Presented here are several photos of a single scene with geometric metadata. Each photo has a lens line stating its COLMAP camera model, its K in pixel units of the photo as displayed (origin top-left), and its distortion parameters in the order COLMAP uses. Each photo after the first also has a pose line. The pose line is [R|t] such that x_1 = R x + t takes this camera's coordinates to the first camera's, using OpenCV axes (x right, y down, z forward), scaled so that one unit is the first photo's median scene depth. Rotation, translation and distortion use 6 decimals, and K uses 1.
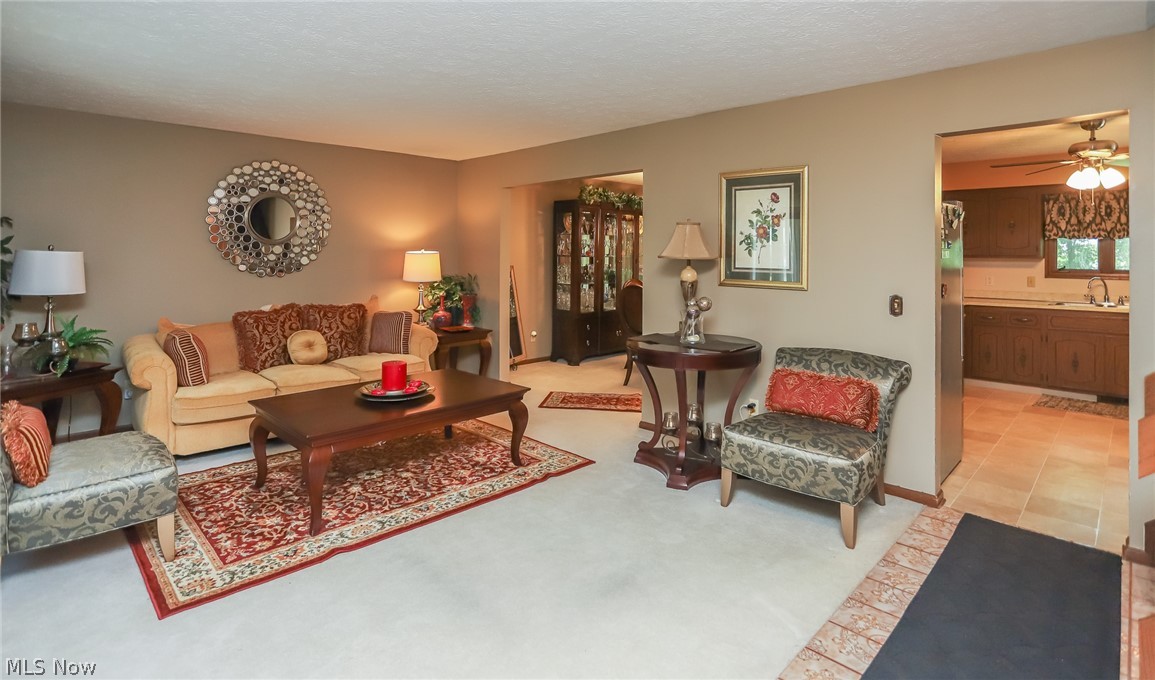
lens RADIAL K [[565.0, 0, 579.5], [0, 565.0, 248.2], [0, 0, 1]] dist [-0.000579, -0.000140]
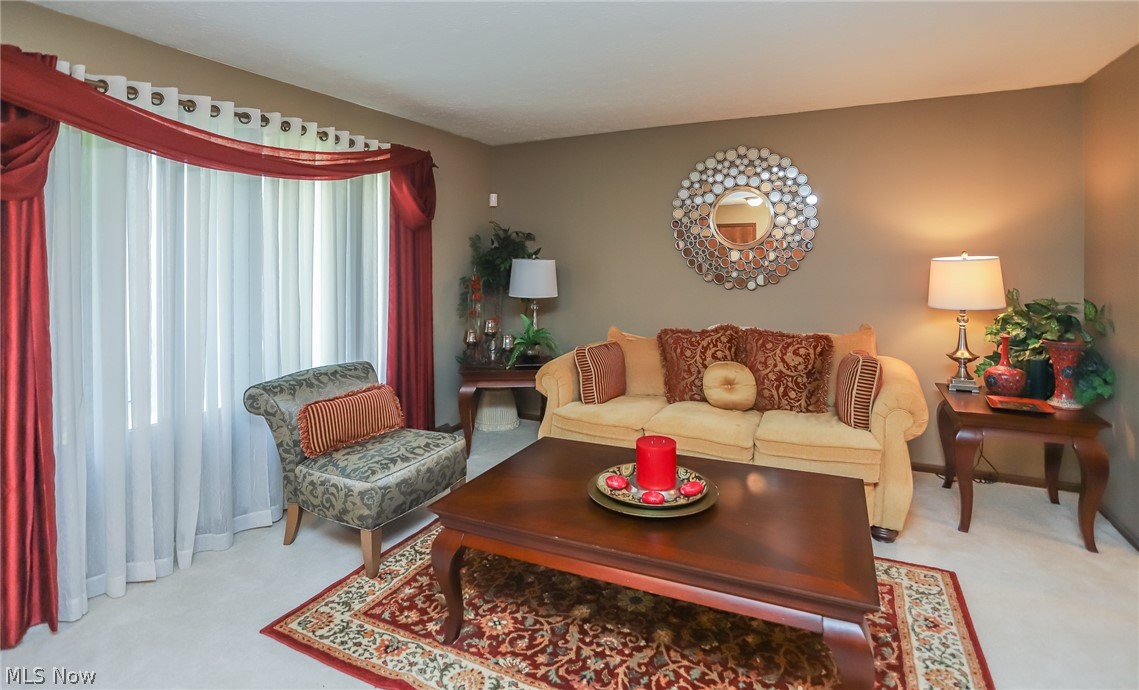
lens RADIAL K [[571.3, 0, 573.0], [0, 571.3, 262.5], [0, 0, 1]] dist [-0.030288, 0.000964]
pose [[0.337073, -0.001523, -0.941477, 0.170442], [0.009262, 0.999956, 0.001698, 0.008902], [0.941433, -0.009292, 0.337072, 0.567640]]
